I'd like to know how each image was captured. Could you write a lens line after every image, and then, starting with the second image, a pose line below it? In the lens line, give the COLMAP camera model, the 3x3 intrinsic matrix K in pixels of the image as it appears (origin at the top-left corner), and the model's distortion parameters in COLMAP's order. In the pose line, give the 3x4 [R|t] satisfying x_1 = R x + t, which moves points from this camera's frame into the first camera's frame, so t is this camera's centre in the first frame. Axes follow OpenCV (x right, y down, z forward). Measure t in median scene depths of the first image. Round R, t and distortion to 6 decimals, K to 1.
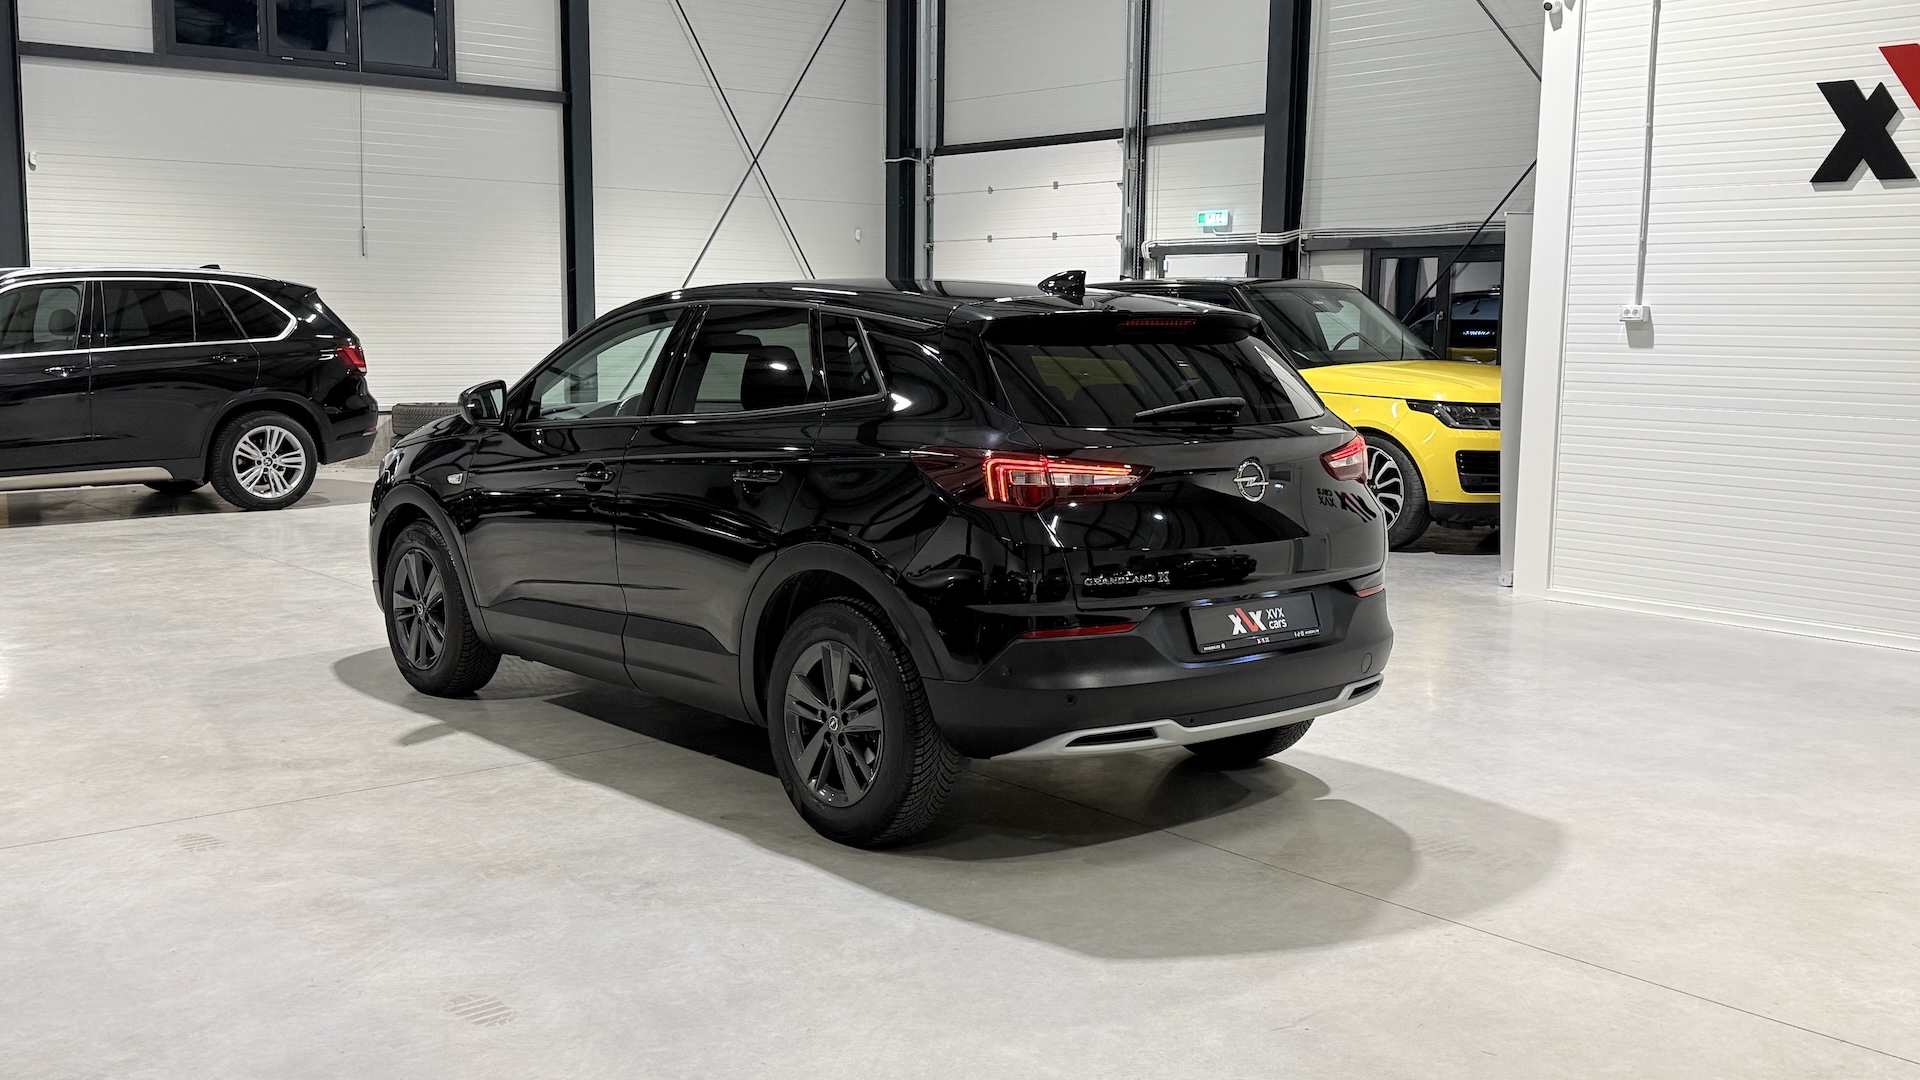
lens RADIAL K [[2174.9, 0, 958.7], [0, 2174.9, 533.1], [0, 0, 1]] dist [0.184345, 0.000000]
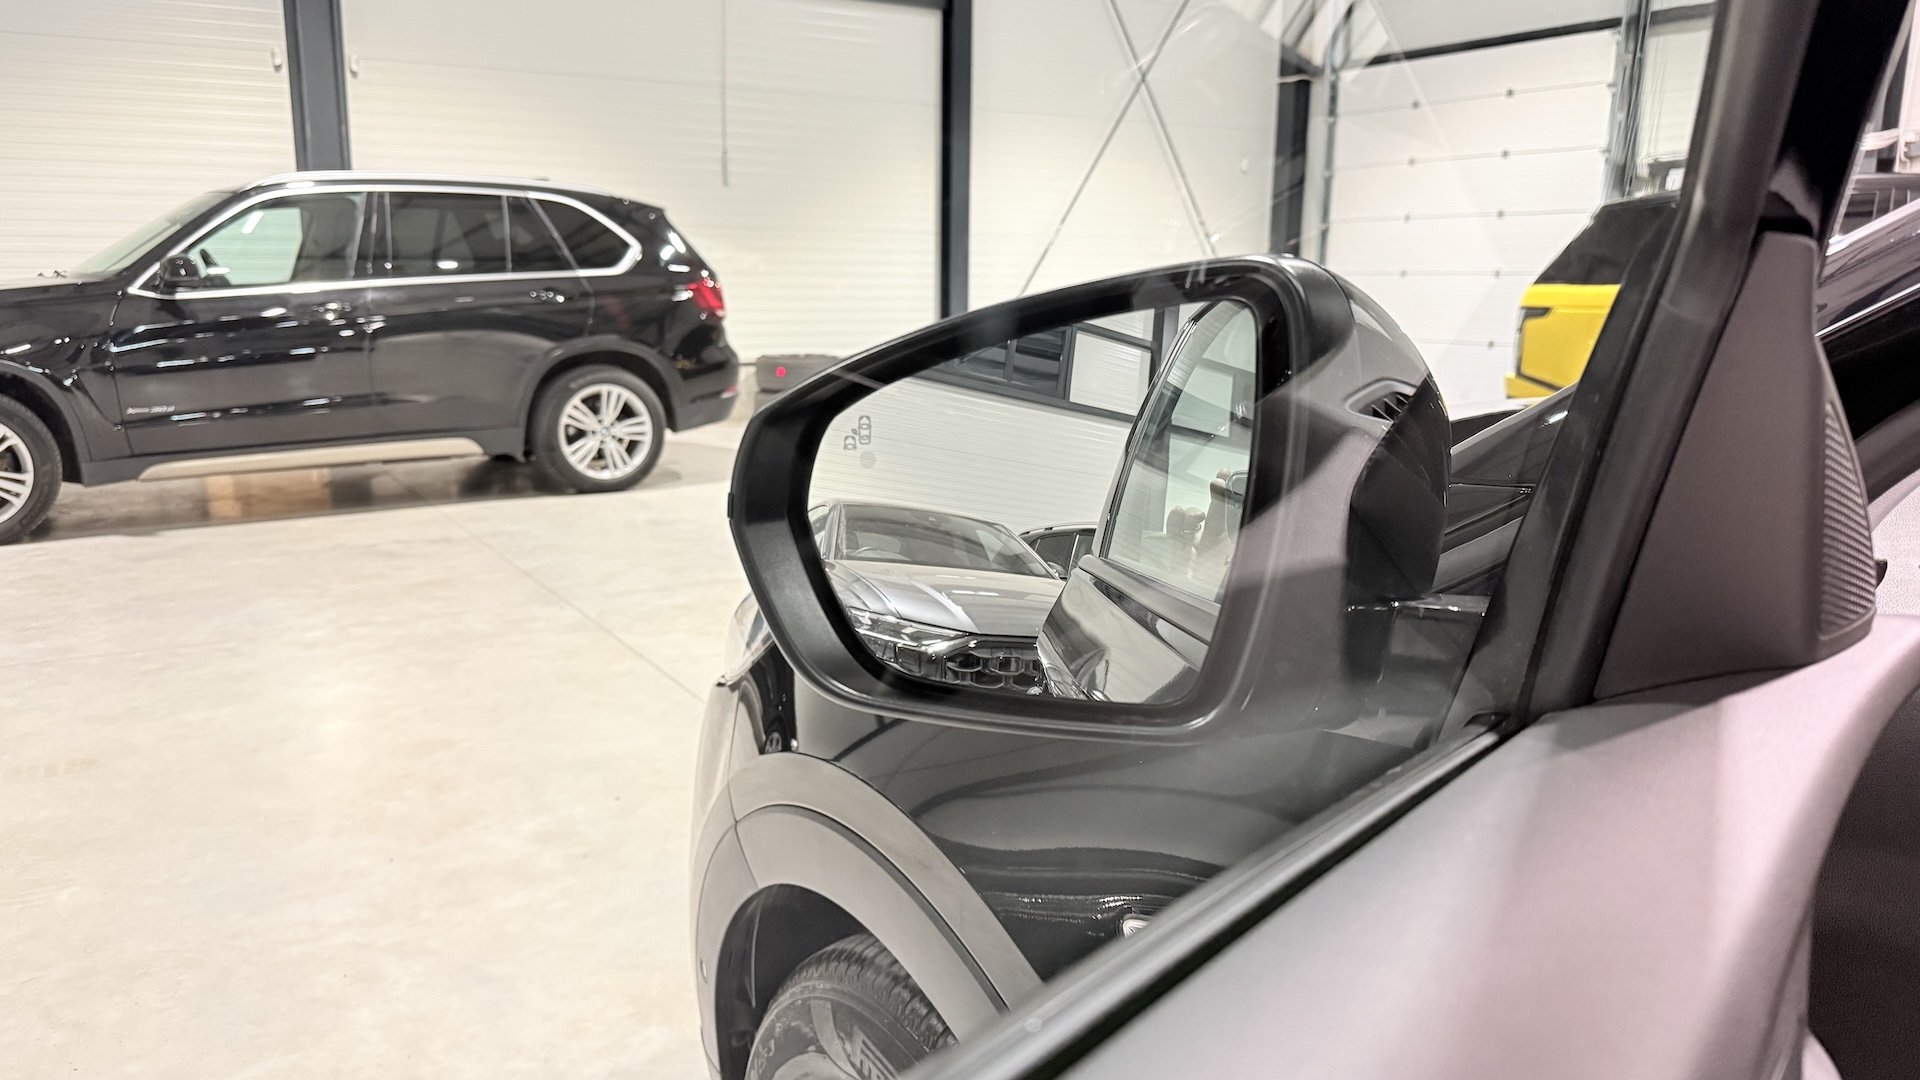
lens RADIAL K [[1279.6, 0, 958.9], [0, 1279.6, 545.5], [0, 0, 1]] dist [0.059136, -0.002013]
pose [[0.995463, 0.025599, -0.091645, -0.143561], [-0.015588, 0.993992, 0.108334, -0.043136], [0.093868, -0.106414, 0.989881, 0.554013]]
